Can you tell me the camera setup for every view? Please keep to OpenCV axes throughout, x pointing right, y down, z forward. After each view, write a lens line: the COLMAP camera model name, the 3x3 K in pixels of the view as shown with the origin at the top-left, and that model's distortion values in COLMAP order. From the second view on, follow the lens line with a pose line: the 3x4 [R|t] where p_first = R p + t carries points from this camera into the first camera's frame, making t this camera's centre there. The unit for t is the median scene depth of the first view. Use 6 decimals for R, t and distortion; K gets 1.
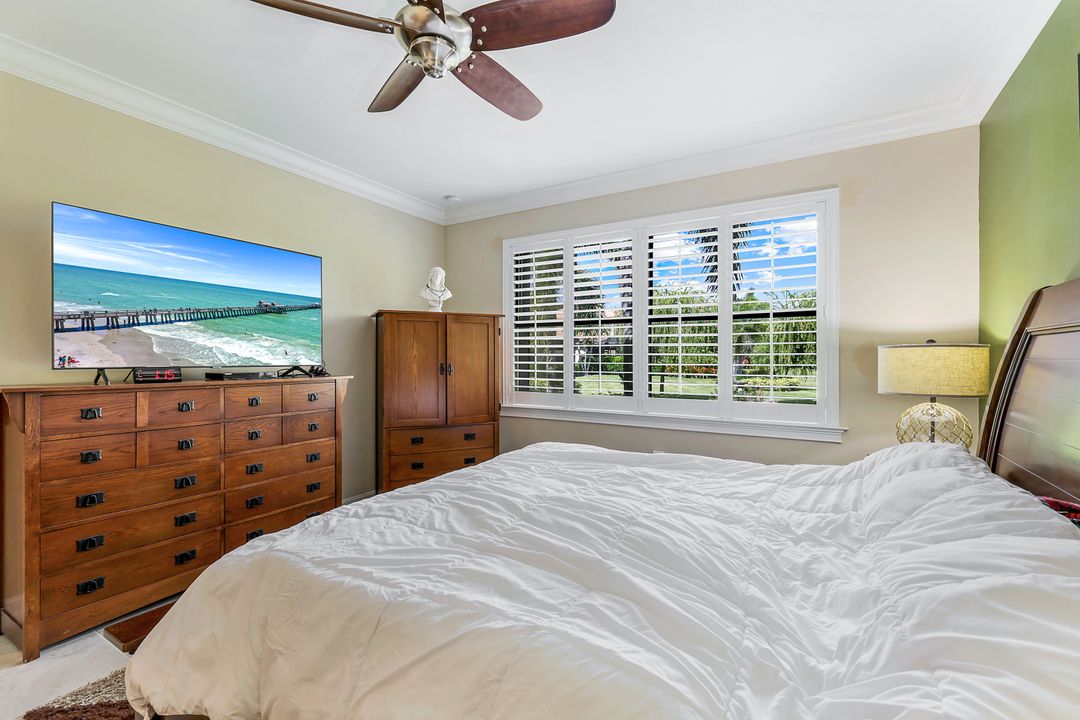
lens RADIAL K [[476.0, 0, 531.4], [0, 476.0, 361.9], [0, 0, 1]] dist [0.001782, 0.001439]
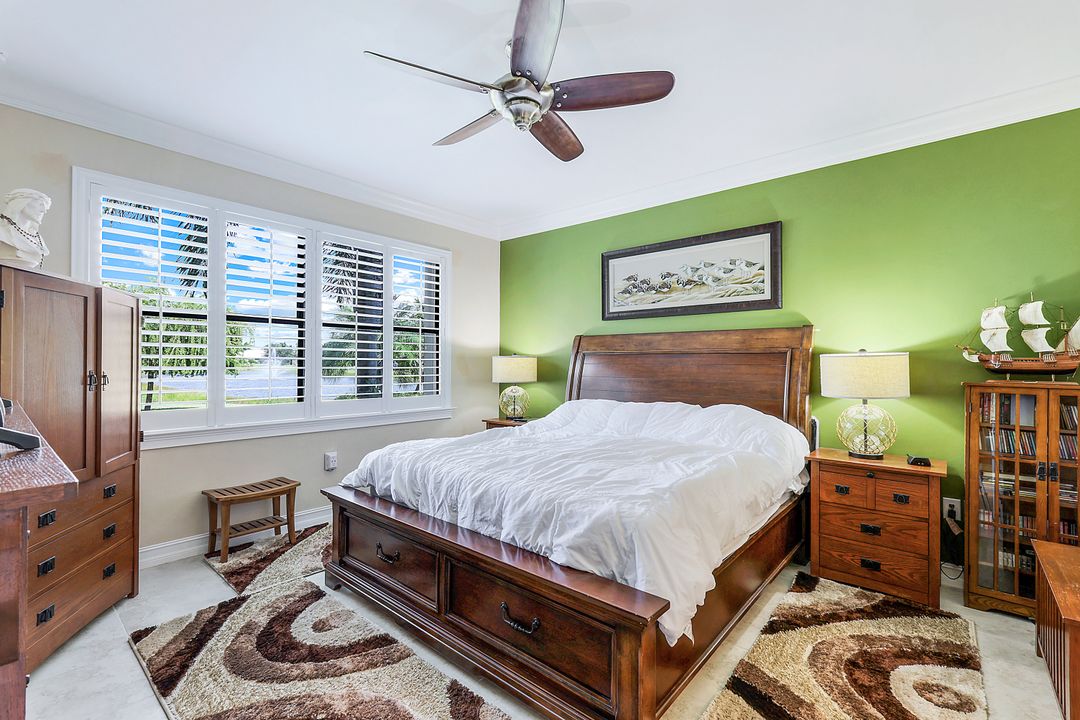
lens RADIAL K [[476.0, 0, 528.9], [0, 476.0, 360.0], [0, 0, 1]] dist [0.001782, 0.001439]
pose [[0.184769, 0.007003, 0.982757, -0.811245], [0.004140, 0.999960, -0.007903, -0.003536], [-0.982773, 0.005529, 0.184733, 0.477417]]
